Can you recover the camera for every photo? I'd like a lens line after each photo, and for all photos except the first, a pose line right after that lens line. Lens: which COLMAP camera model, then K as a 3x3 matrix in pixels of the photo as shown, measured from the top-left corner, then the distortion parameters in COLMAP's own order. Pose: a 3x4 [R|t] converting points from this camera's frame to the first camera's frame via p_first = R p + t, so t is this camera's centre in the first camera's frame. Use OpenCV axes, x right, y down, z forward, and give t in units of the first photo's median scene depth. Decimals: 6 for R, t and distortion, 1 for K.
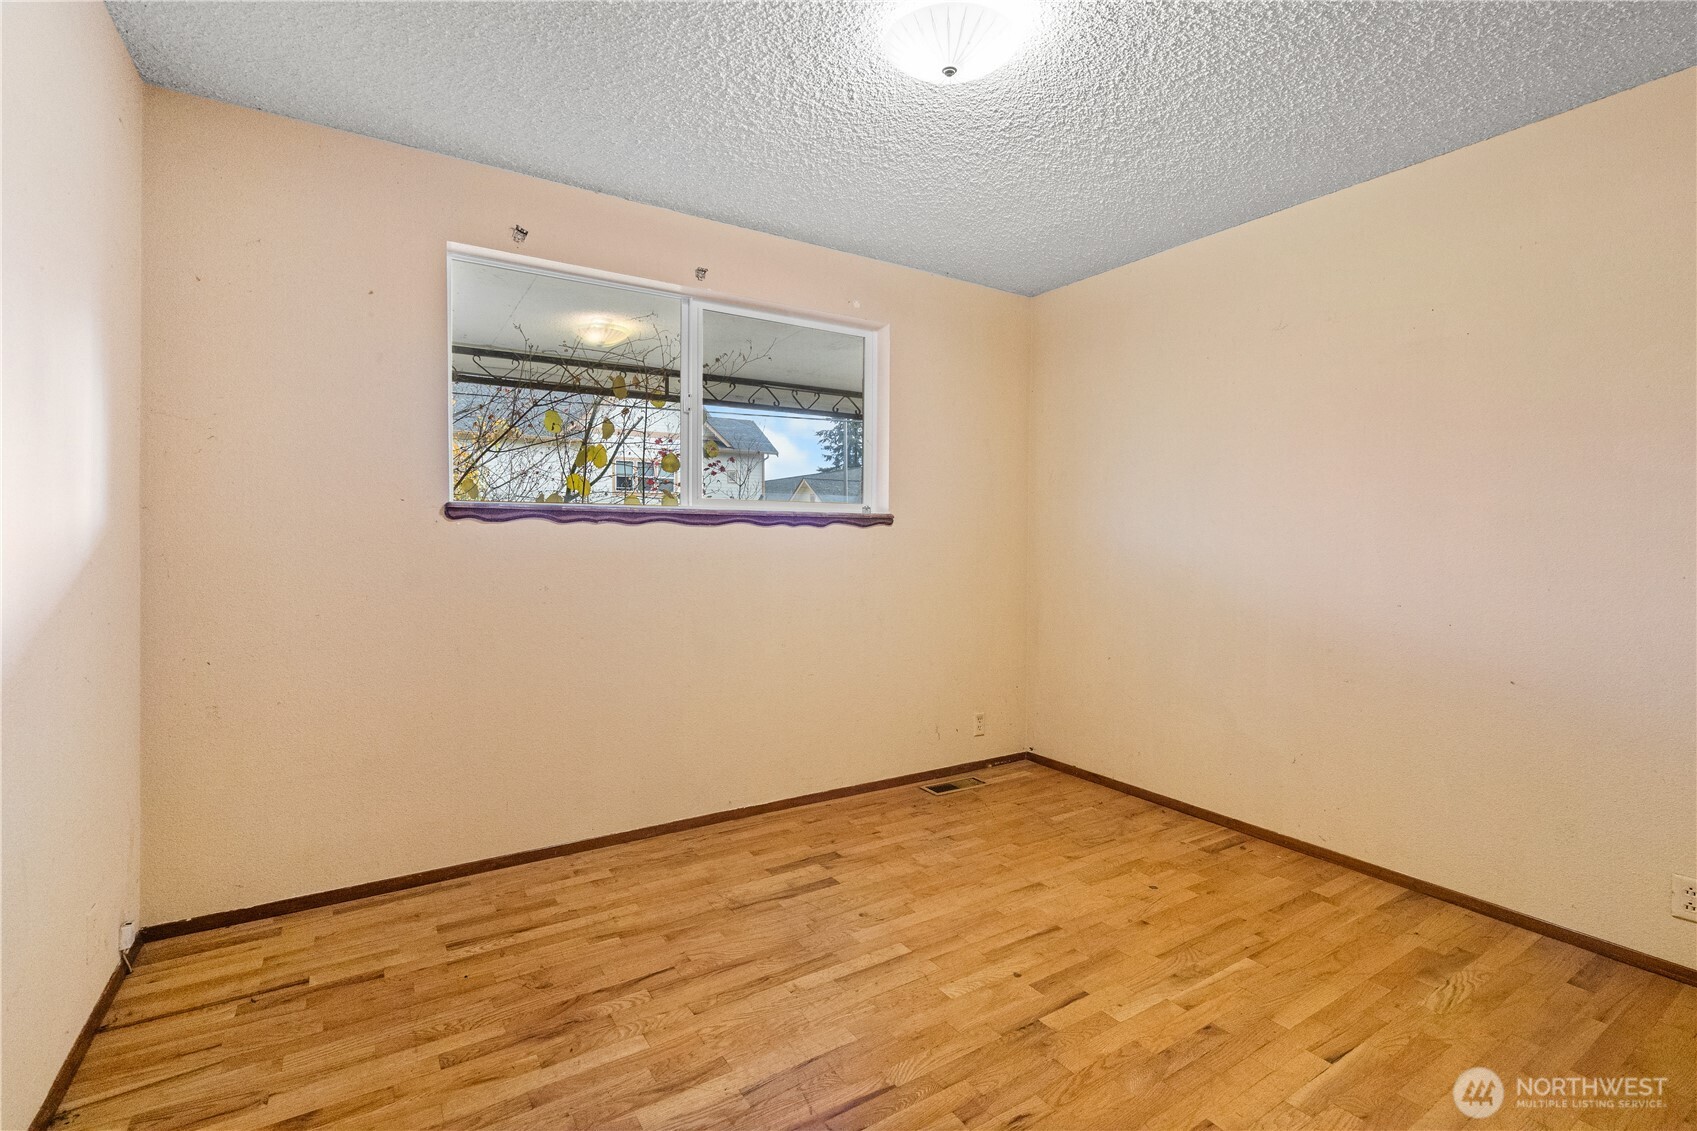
lens RADIAL K [[783.1, 0, 840.7], [0, 783.1, 547.3], [0, 0, 1]] dist [-0.002633, 0.000122]
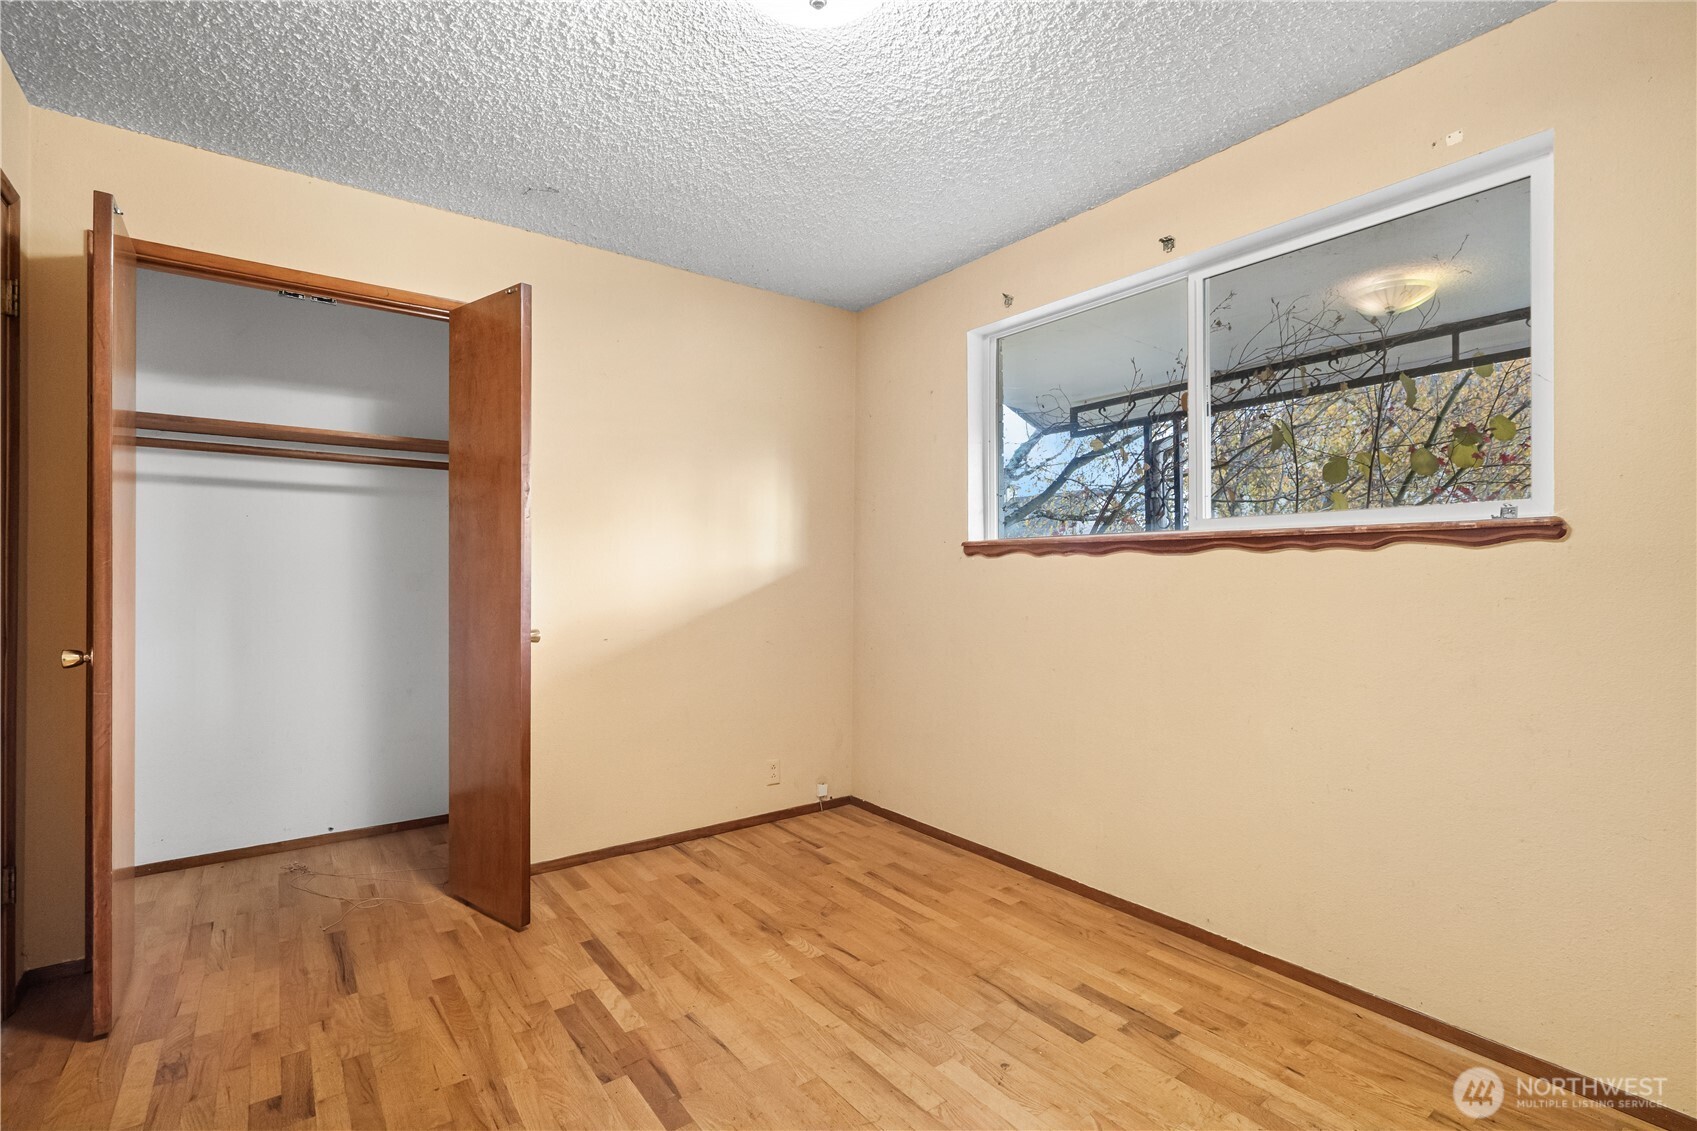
lens RADIAL K [[783.1, 0, 843.5], [0, 783.1, 567.6], [0, 0, 1]] dist [-0.002633, 0.000122]
pose [[0.059587, -0.008268, -0.998189, 0.769176], [-0.009050, 0.999920, -0.008822, -0.004595], [0.998182, 0.009560, 0.059508, 0.785805]]
